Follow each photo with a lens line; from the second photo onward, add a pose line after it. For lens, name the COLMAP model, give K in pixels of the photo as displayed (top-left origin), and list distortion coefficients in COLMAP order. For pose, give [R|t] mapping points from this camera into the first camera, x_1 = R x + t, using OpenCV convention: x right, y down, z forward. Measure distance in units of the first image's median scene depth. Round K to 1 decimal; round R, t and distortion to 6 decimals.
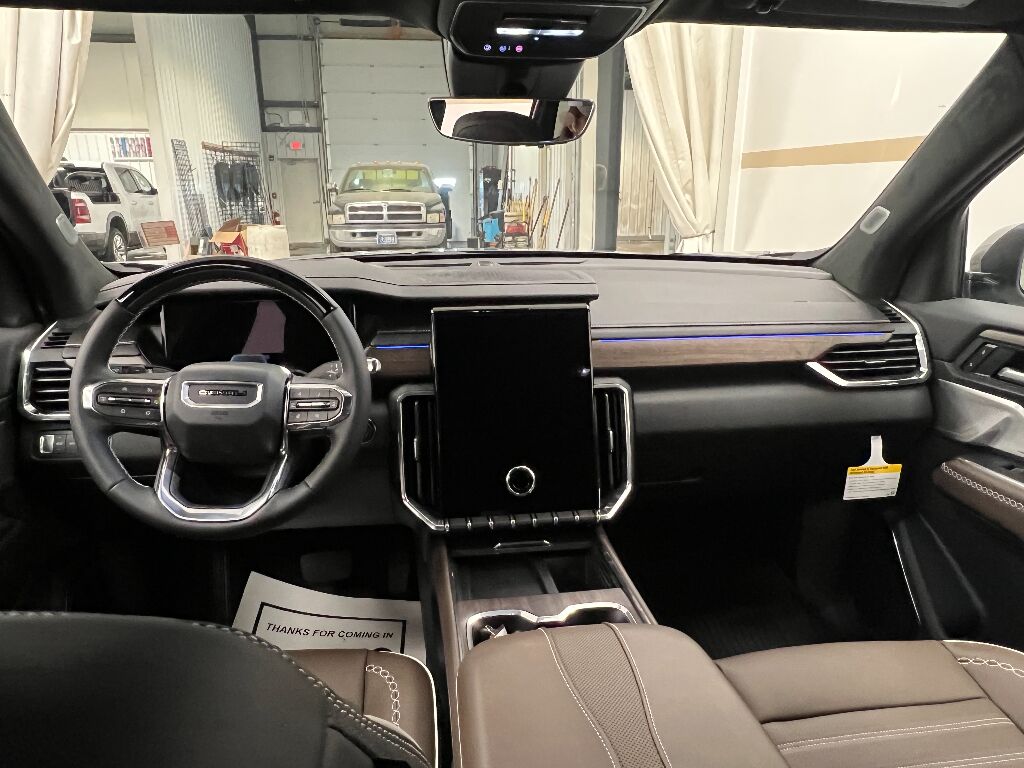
lens RADIAL K [[669.7, 0, 516.5], [0, 669.7, 383.8], [0, 0, 1]] dist [-0.007923, -0.002605]
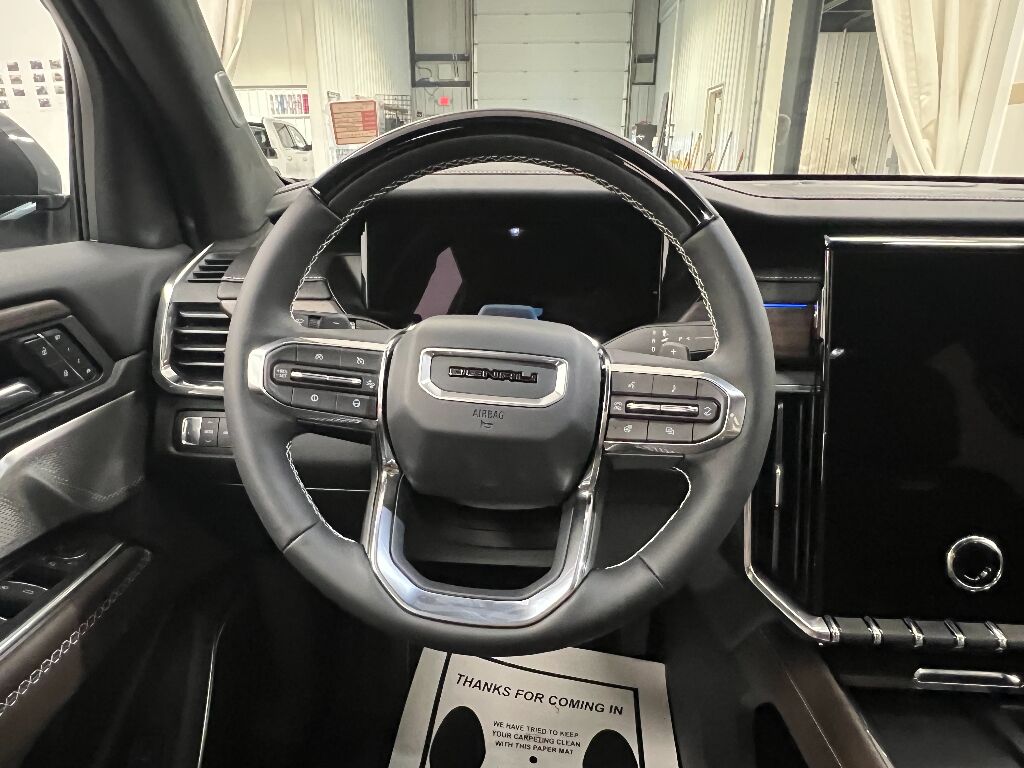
lens RADIAL K [[669.7, 0, 508.6], [0, 669.7, 391.1], [0, 0, 1]] dist [-0.007923, -0.002605]
pose [[0.979950, 0.068467, -0.187112, -0.272627], [-0.057733, 0.996391, 0.062232, -0.005609], [0.190698, -0.050182, 0.980365, 0.407071]]
